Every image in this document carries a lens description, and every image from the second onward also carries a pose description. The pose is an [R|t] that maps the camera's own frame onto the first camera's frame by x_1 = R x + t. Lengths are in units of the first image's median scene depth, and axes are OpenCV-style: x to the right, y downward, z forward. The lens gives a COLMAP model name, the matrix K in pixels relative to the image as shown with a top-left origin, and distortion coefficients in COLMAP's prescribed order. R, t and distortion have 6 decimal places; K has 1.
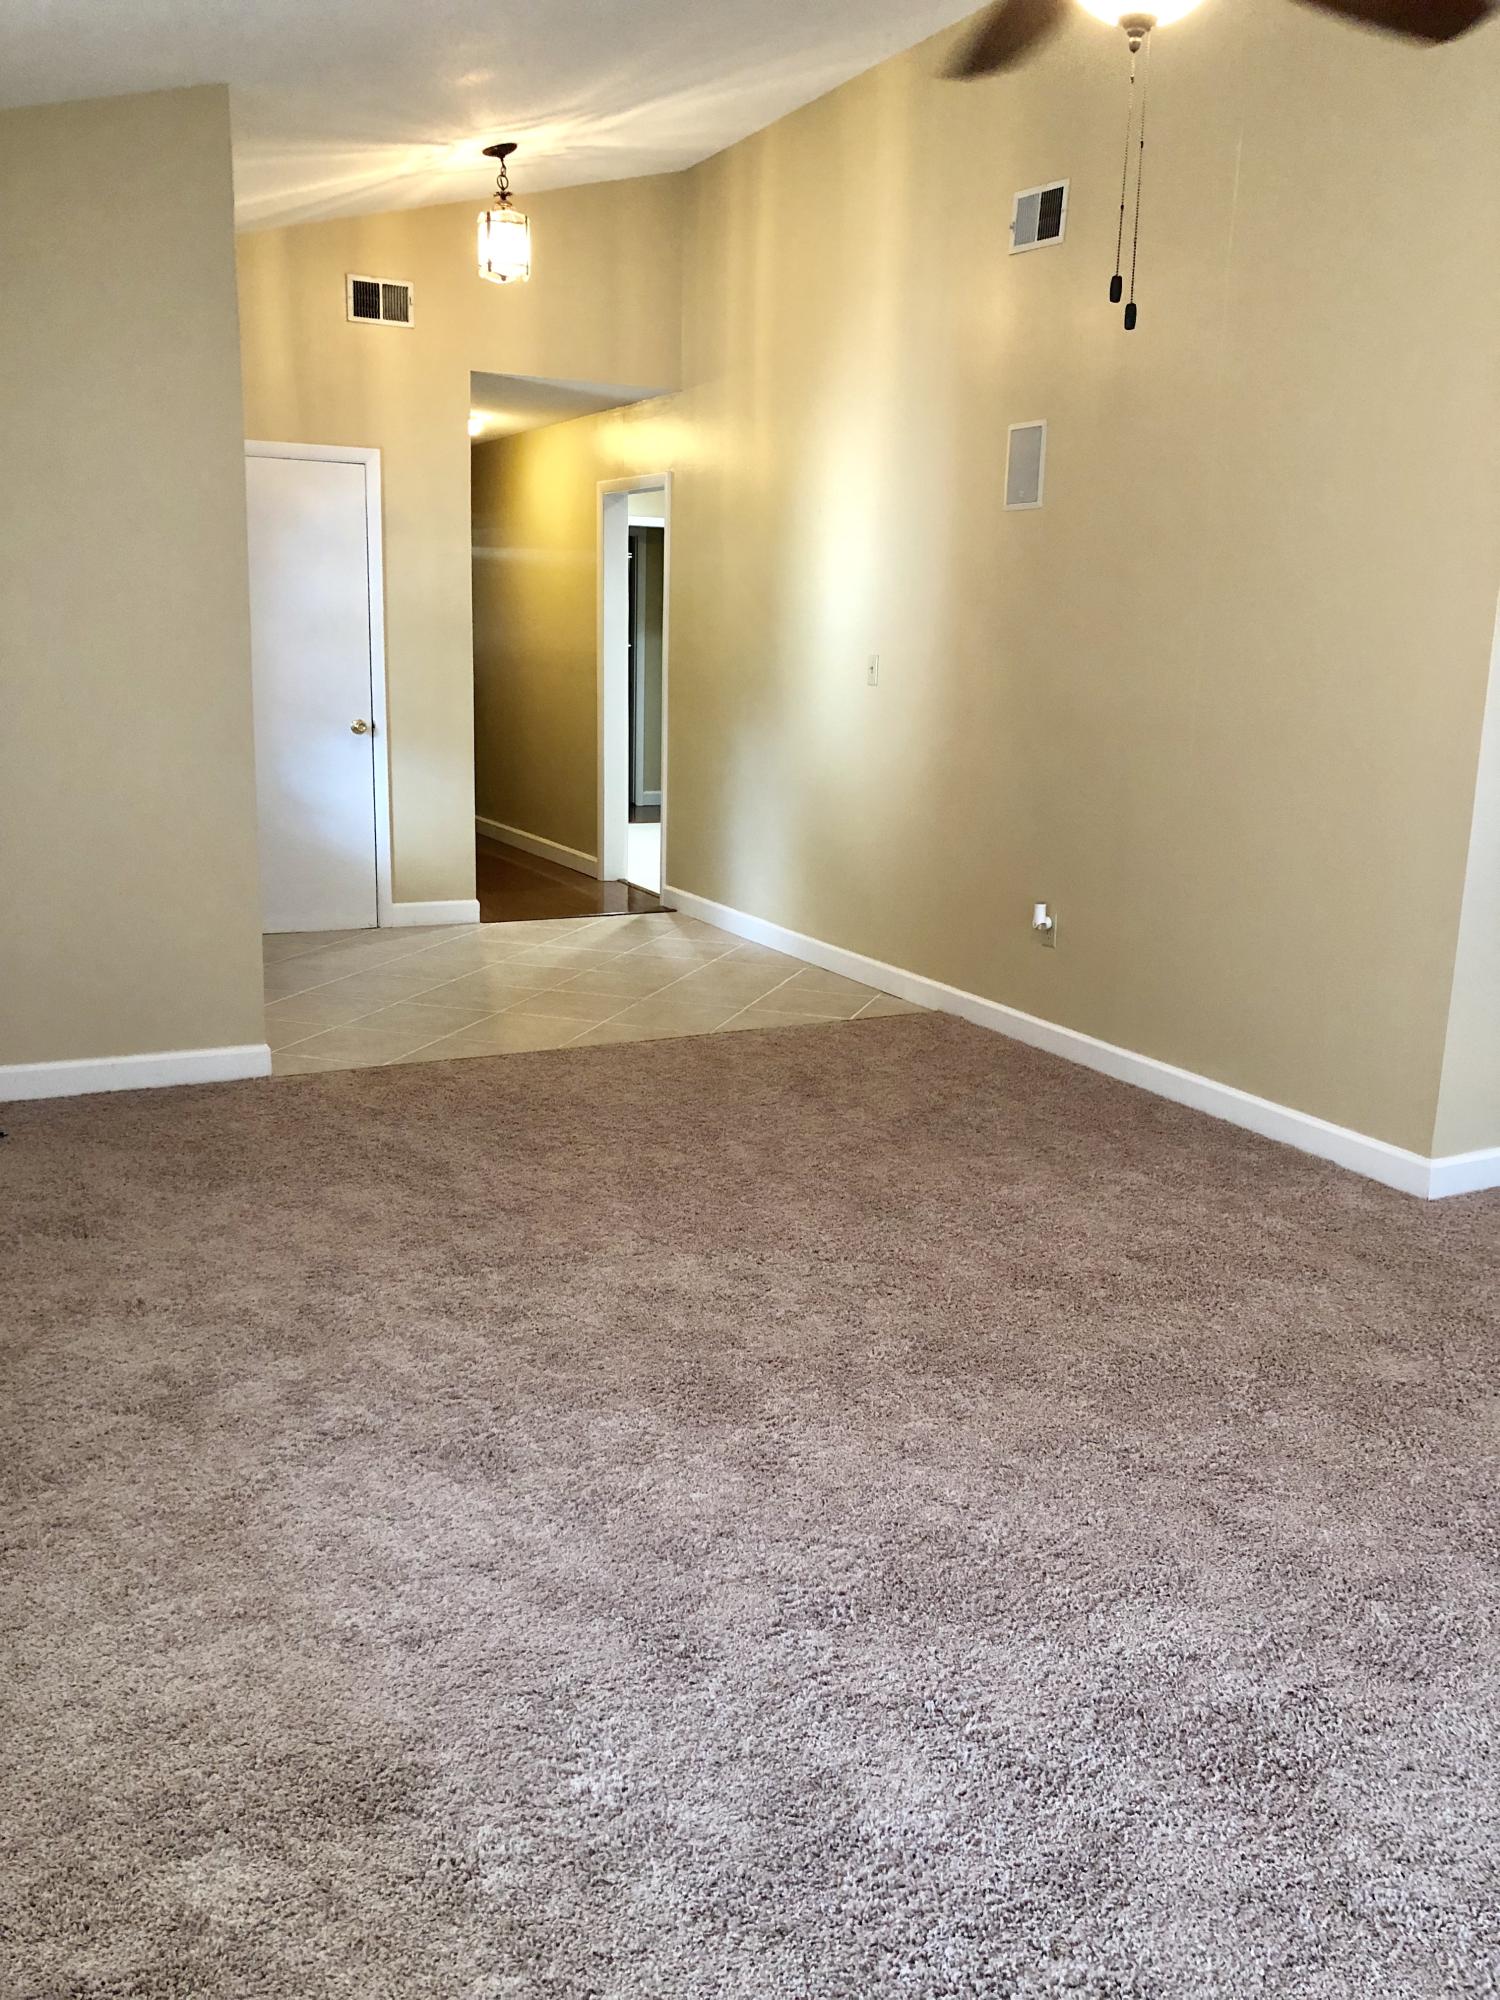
lens RADIAL K [[1660.3, 0, 756.9], [0, 1660.3, 998.3], [0, 0, 1]] dist [0.054776, -0.094637]
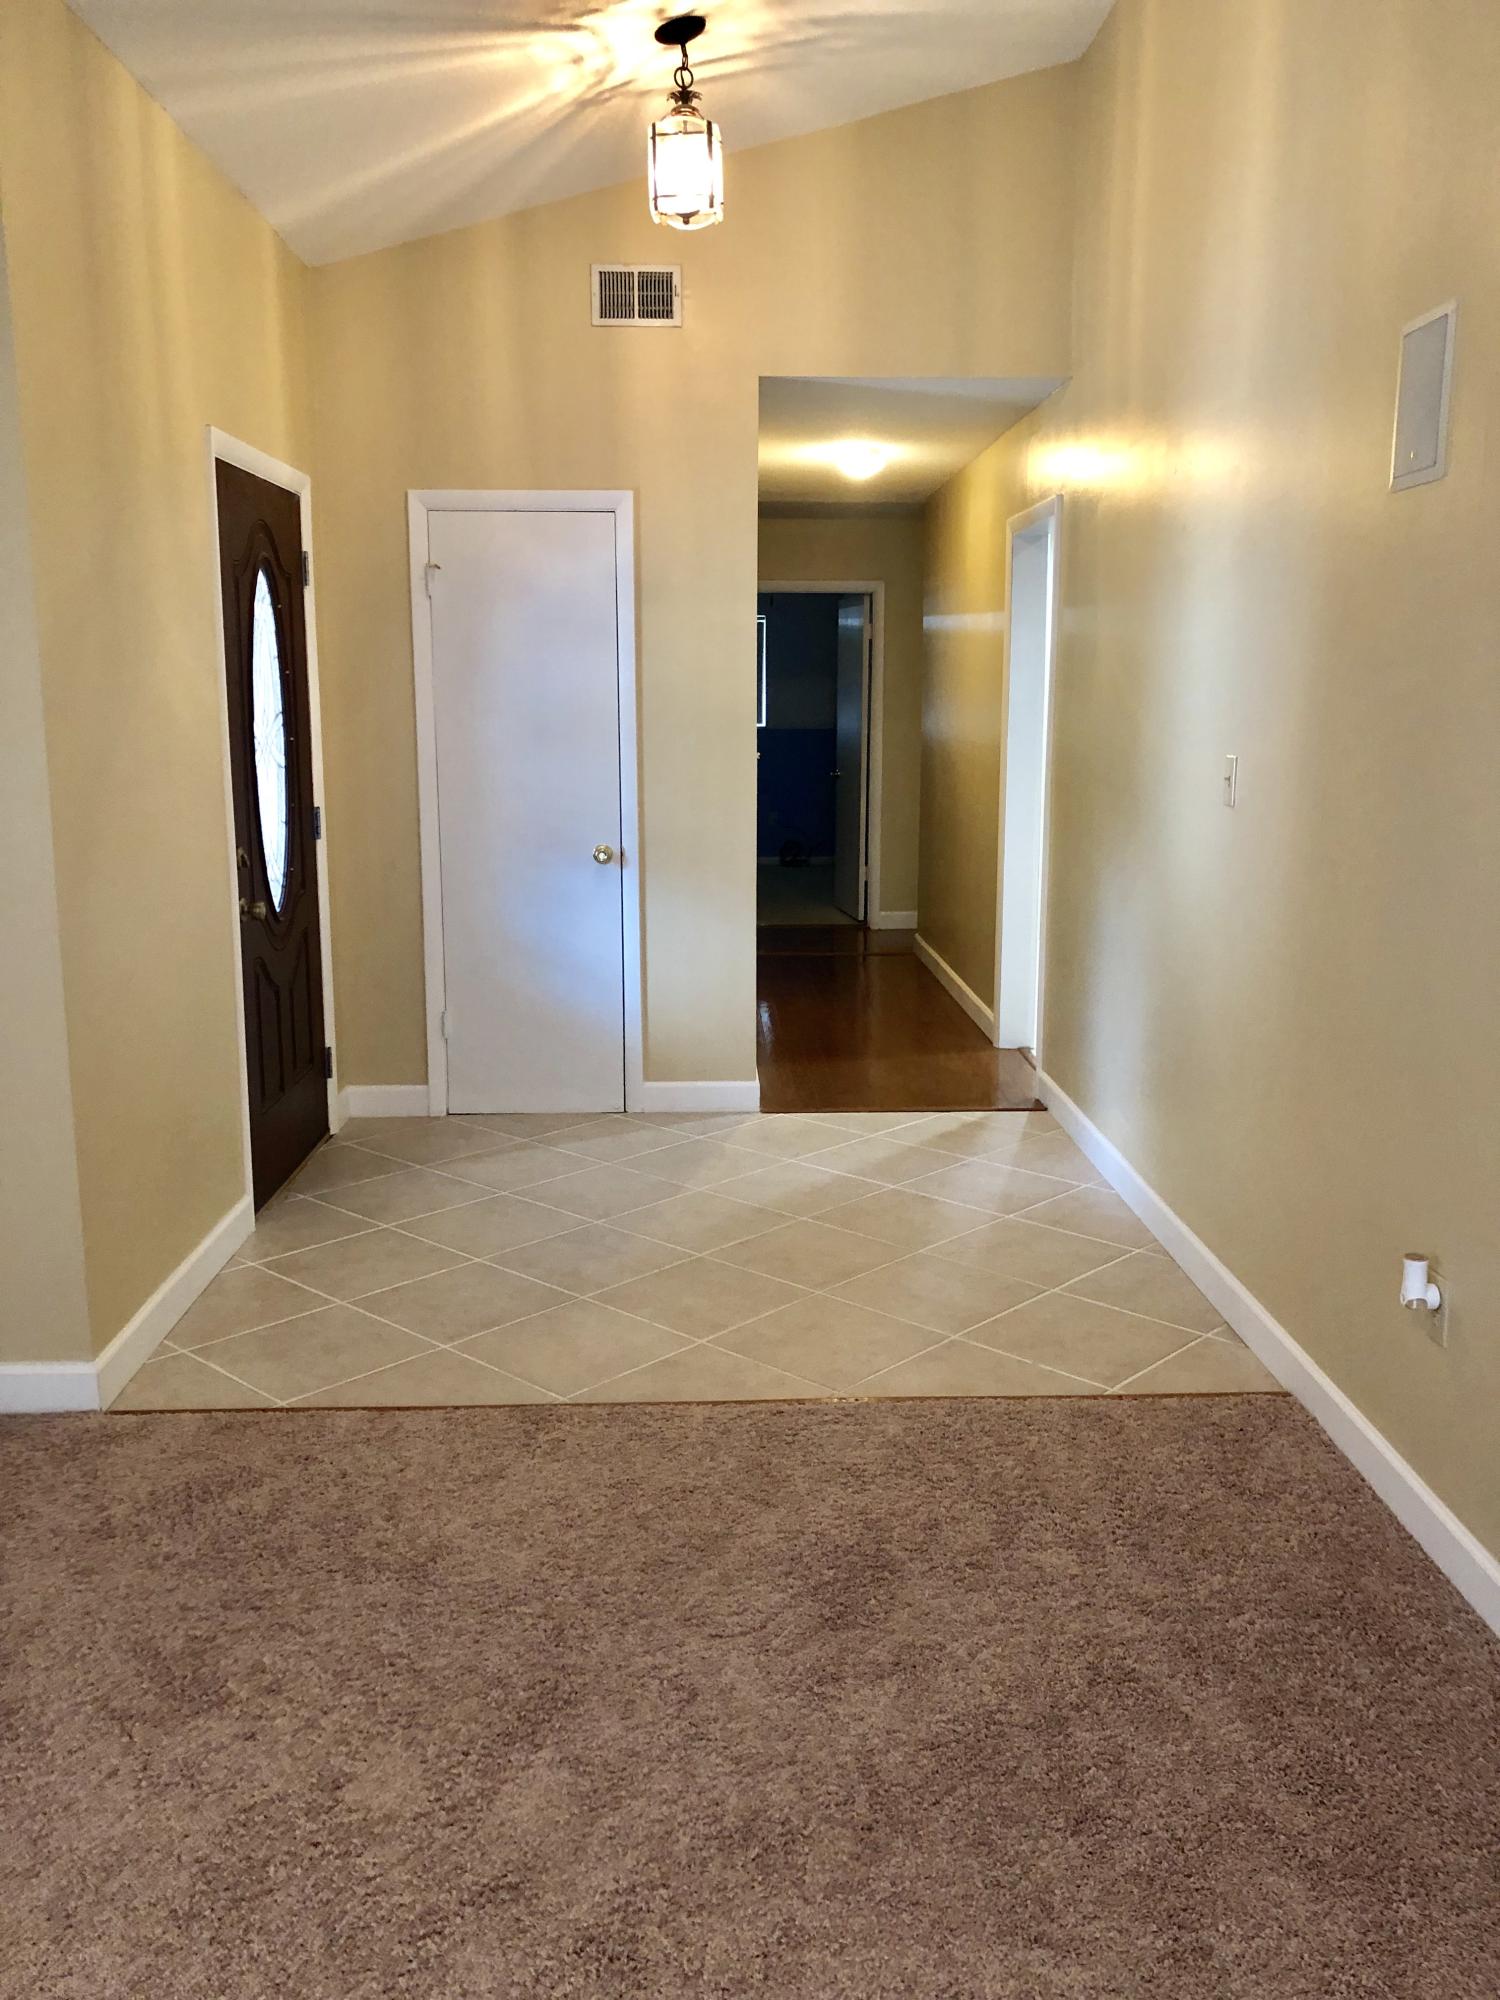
lens RADIAL K [[1660.3, 0, 756.9], [0, 1660.3, 998.3], [0, 0, 1]] dist [0.054776, -0.094637]
pose [[0.907868, 0.053038, -0.415888, 0.155633], [-0.072409, 0.996895, -0.030932, -0.083747], [0.412956, 0.058196, 0.908890, 0.363681]]
